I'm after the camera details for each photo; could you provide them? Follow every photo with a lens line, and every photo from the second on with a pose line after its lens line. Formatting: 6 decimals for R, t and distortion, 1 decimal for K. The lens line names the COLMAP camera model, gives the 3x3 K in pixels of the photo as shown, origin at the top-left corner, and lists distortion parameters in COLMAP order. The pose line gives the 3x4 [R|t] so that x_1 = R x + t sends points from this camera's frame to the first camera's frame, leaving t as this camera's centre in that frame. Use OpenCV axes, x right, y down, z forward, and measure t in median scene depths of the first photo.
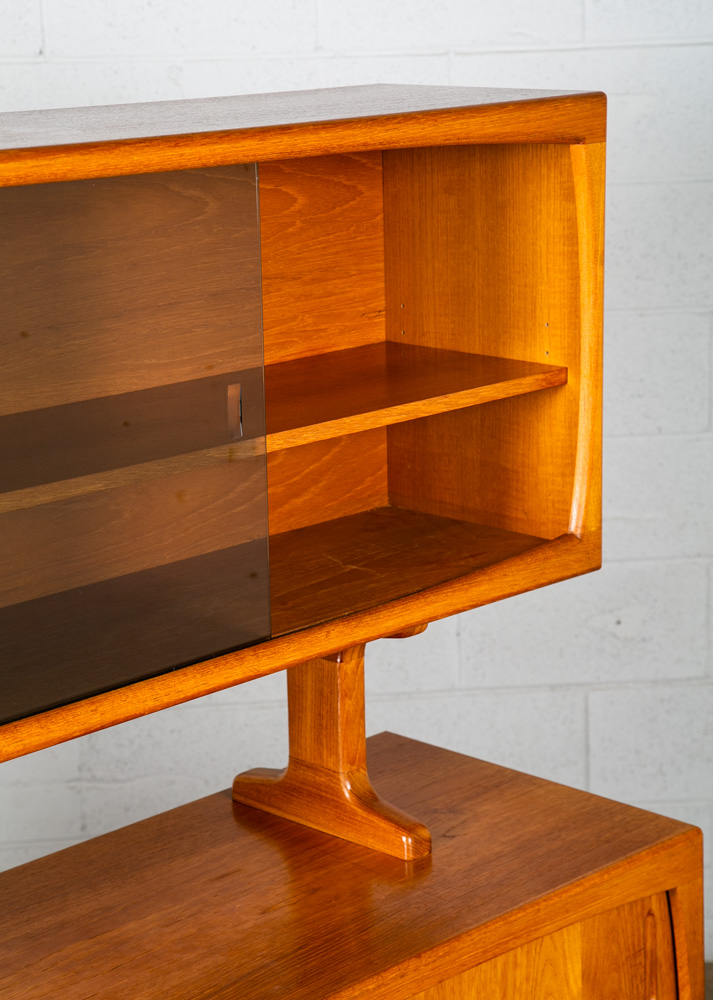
lens RADIAL K [[2336.1, 0, 348.4], [0, 2336.1, 493.8], [0, 0, 1]] dist [0.396187, 0.000000]
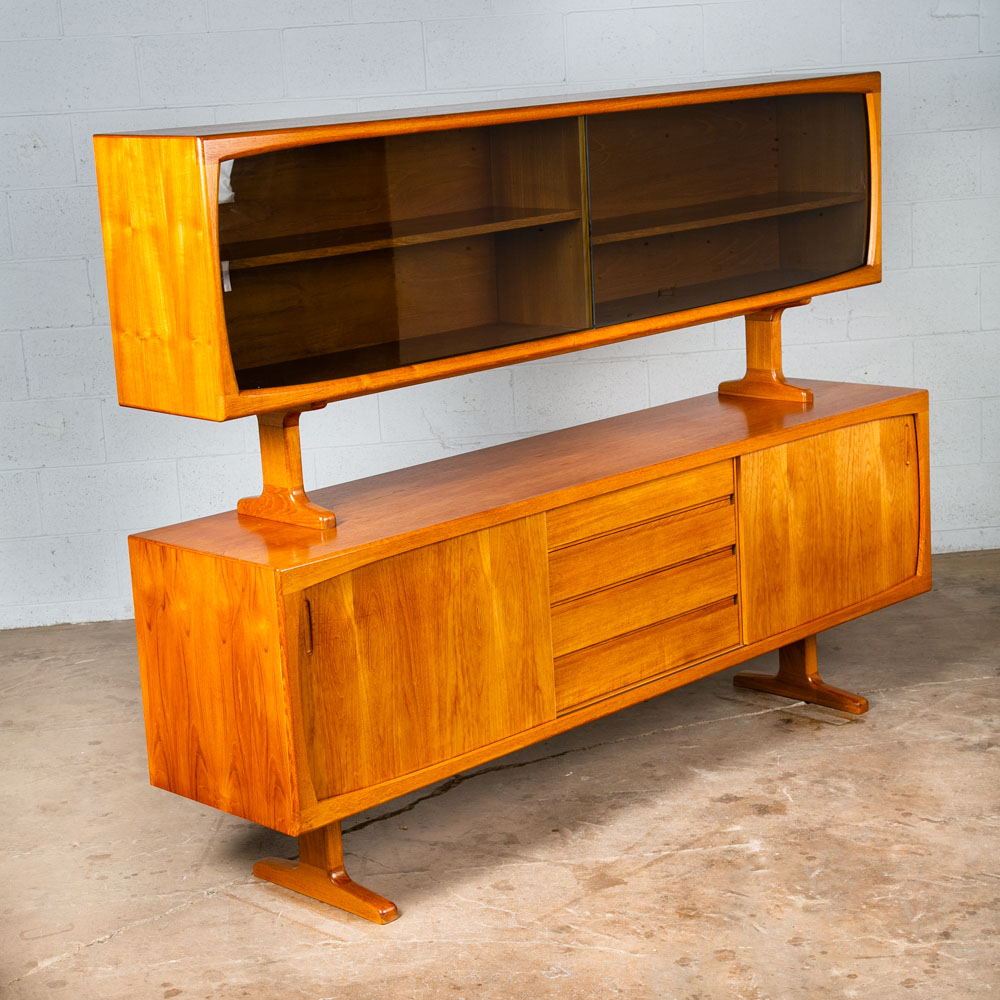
lens RADIAL K [[2085.3, 0, 500.2], [0, 2085.3, 499.3], [0, 0, 1]] dist [0.182103, 0.000000]
pose [[0.999369, -0.031158, -0.017073, -0.241022], [0.031010, 0.999480, -0.008871, 0.256487], [0.017341, 0.008336, 0.999815, -1.076521]]
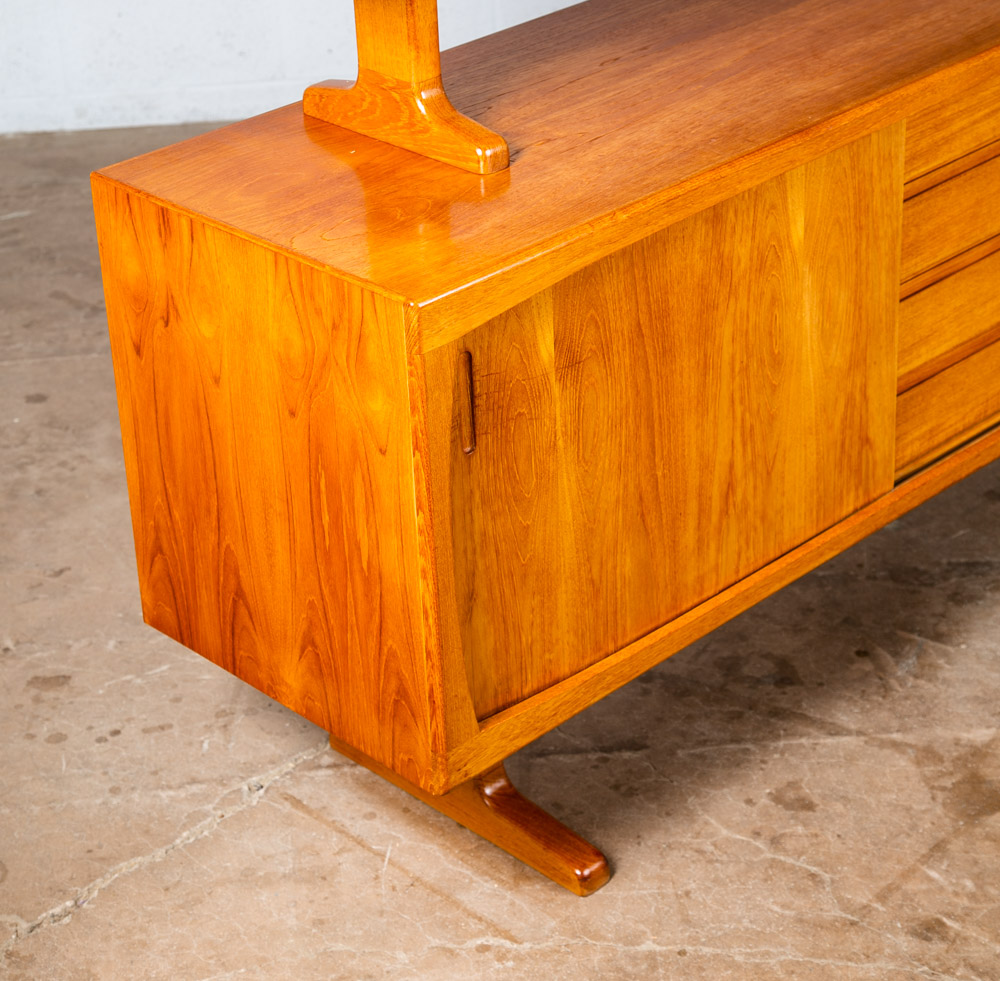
lens RADIAL K [[2431.1, 0, 504.7], [0, 2431.1, 335.0], [0, 0, 1]] dist [0.213887, 0.000000]
pose [[0.999697, -0.011211, -0.021918, -0.380173], [0.015557, 0.977680, 0.209523, 0.124973], [0.019080, -0.209801, 0.977558, -0.380419]]
